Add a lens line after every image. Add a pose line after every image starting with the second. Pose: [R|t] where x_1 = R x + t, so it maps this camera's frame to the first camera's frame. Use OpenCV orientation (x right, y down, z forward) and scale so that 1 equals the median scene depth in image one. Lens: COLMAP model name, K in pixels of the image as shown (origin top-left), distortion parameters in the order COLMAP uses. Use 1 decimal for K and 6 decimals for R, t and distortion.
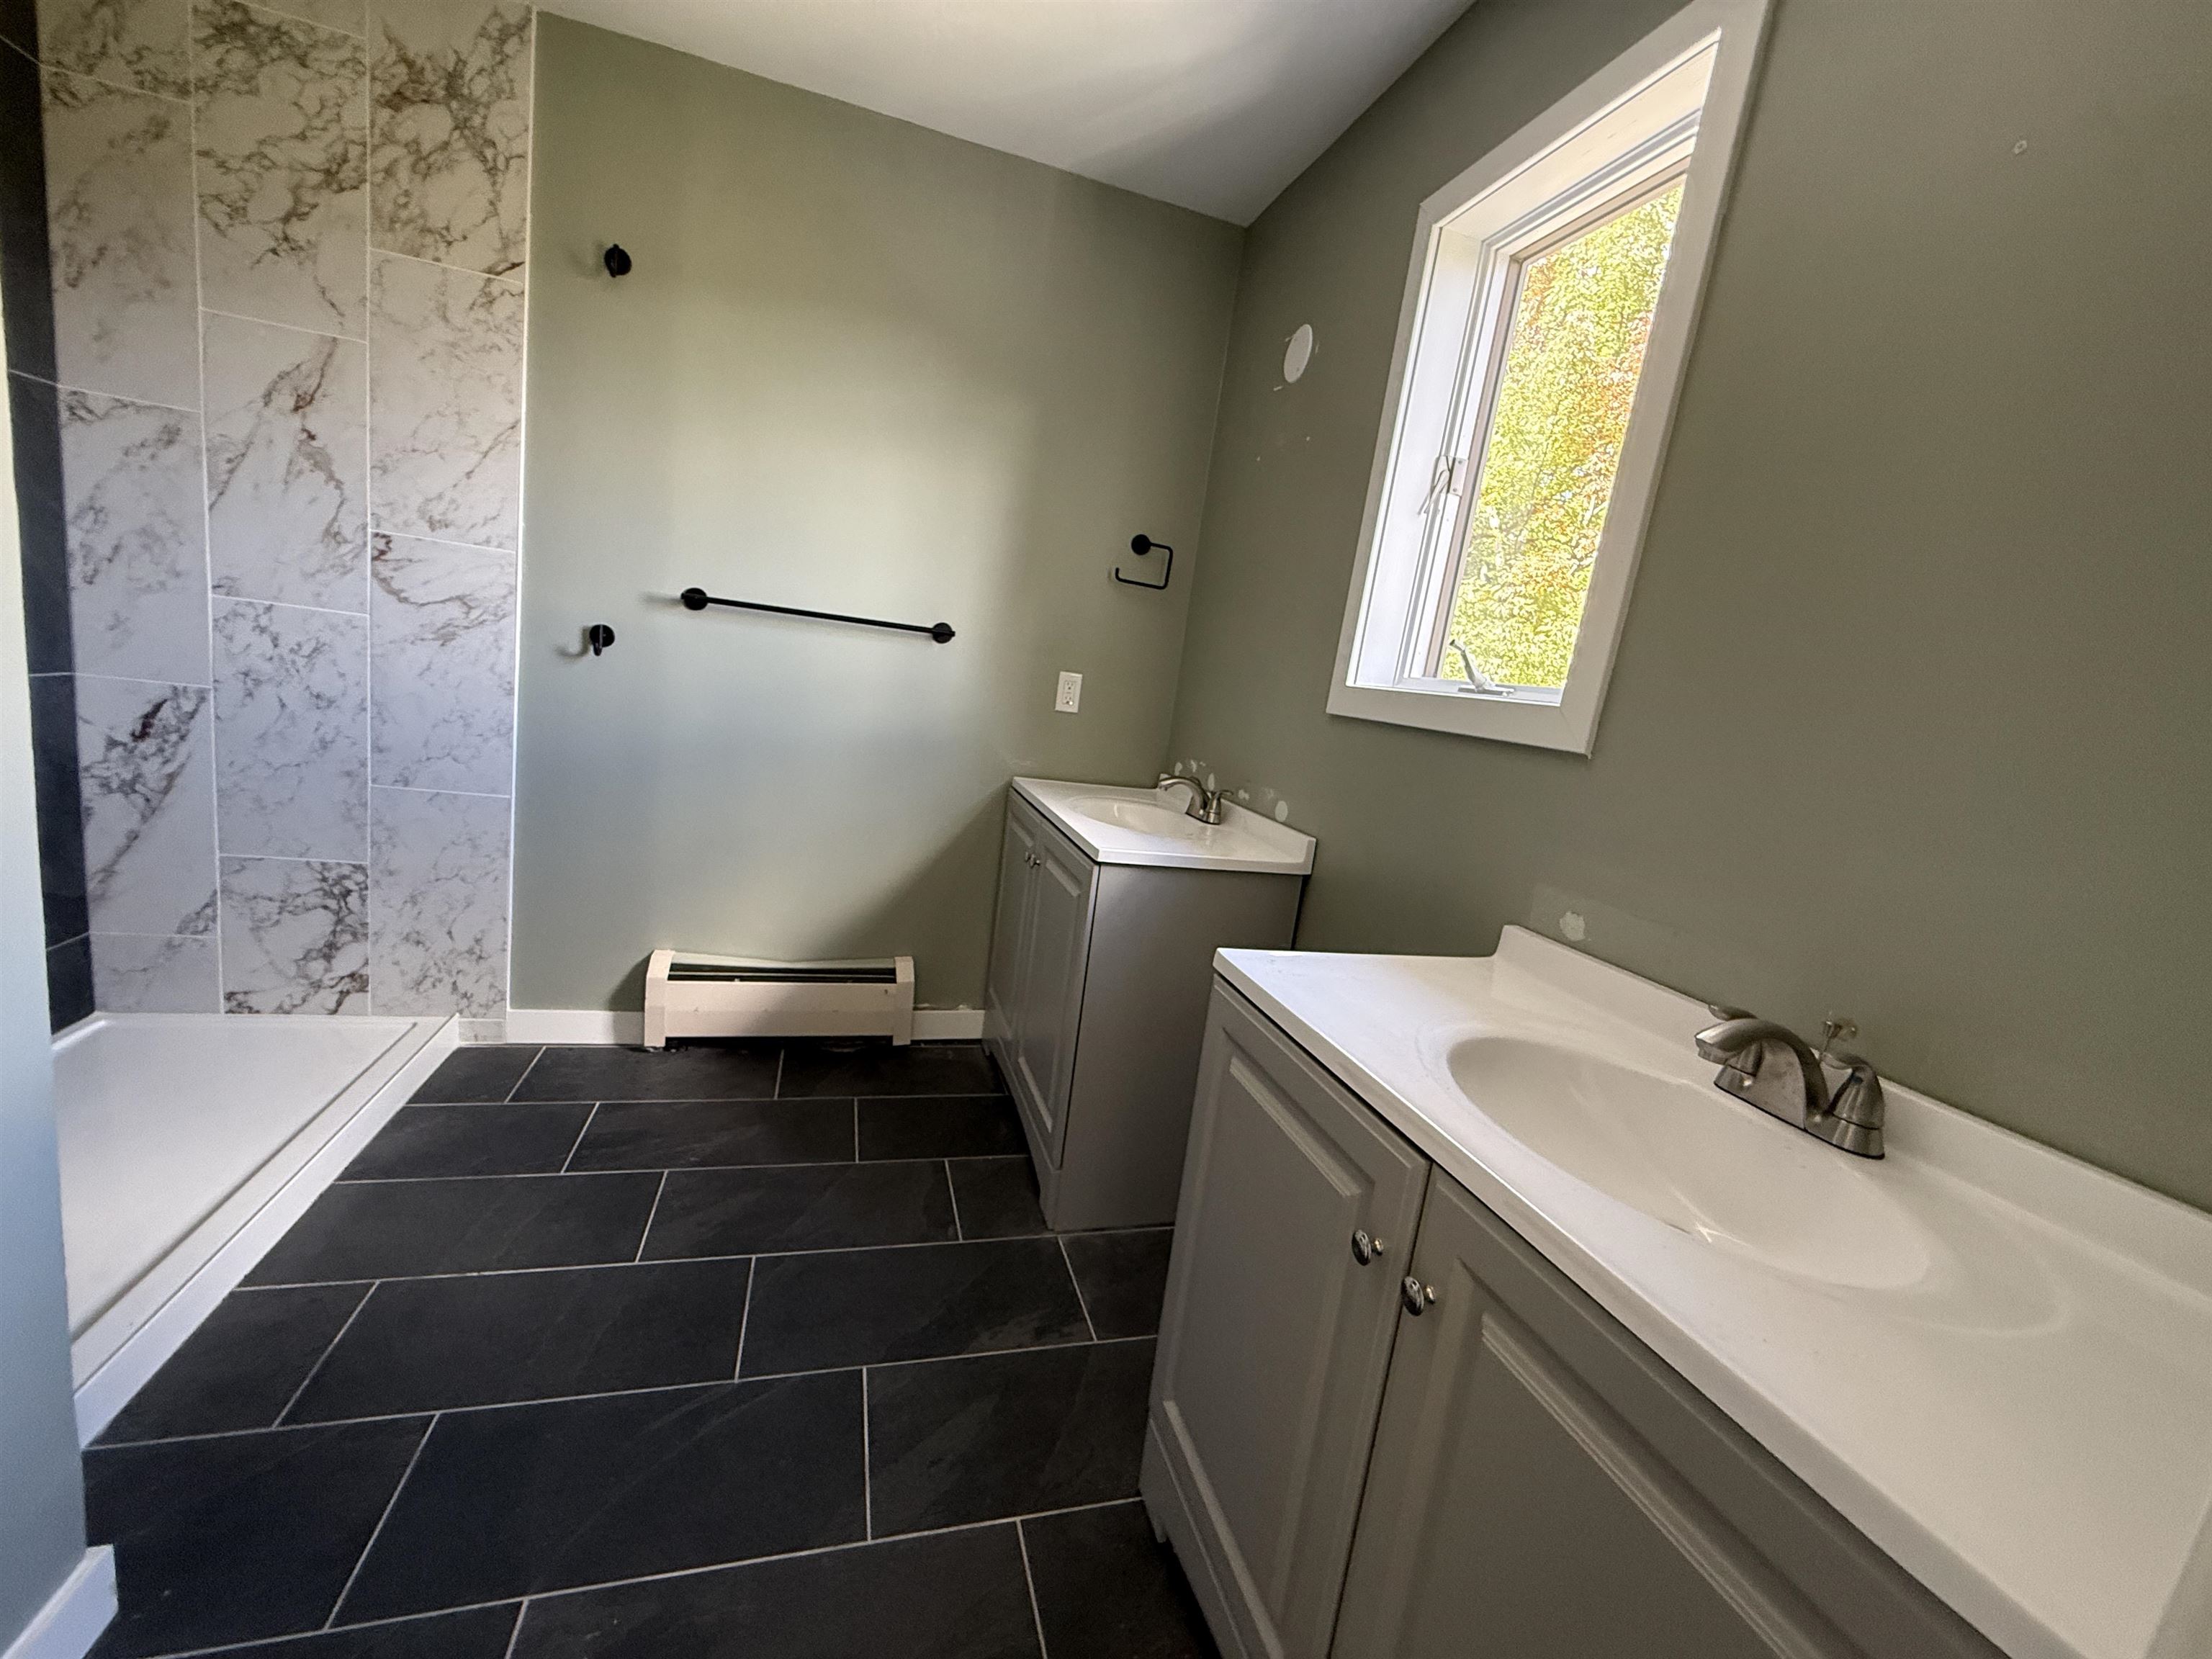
lens RADIAL K [[890.8, 0, 1109.3], [0, 890.8, 820.5], [0, 0, 1]] dist [-0.004165, -0.000372]
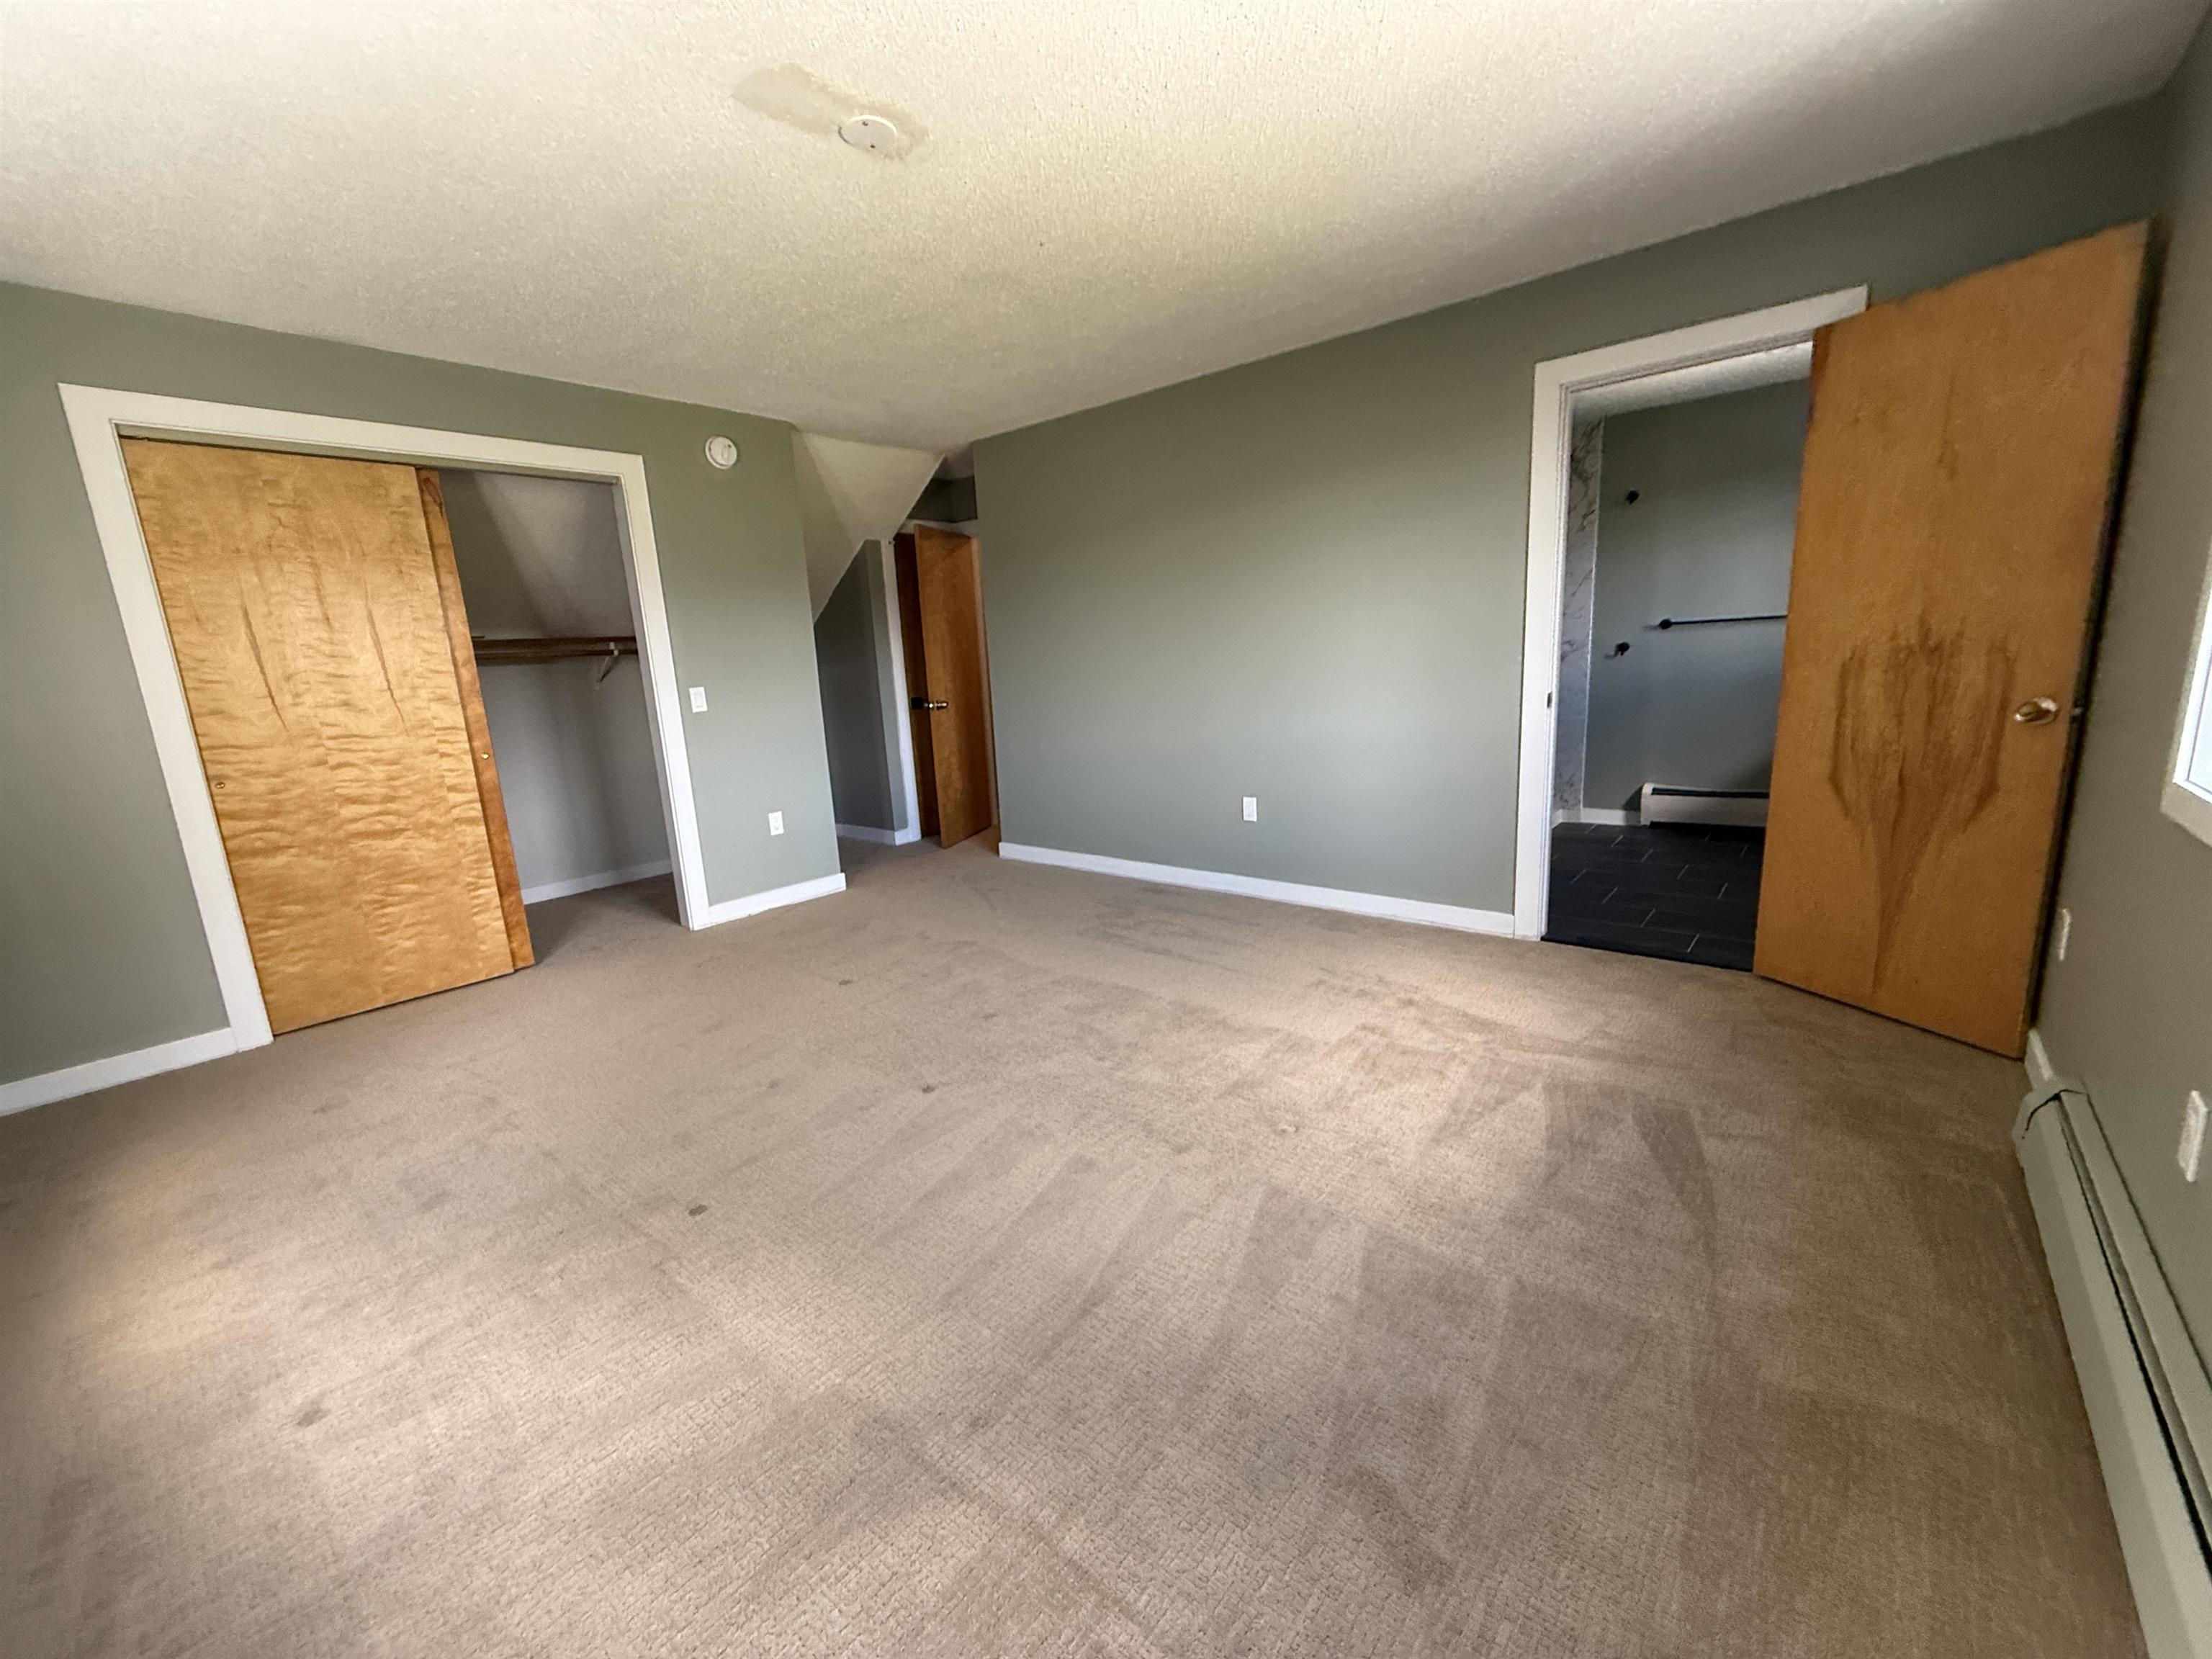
lens RADIAL K [[881.4, 0, 1106.0], [0, 881.4, 829.5], [0, 0, 1]] dist [-0.001101, -0.000154]
pose [[0.543906, -0.006066, -0.839124, 0.620411], [-0.016798, 0.999695, -0.018116, 0.328535], [0.838978, 0.023949, 0.543638, -1.361087]]
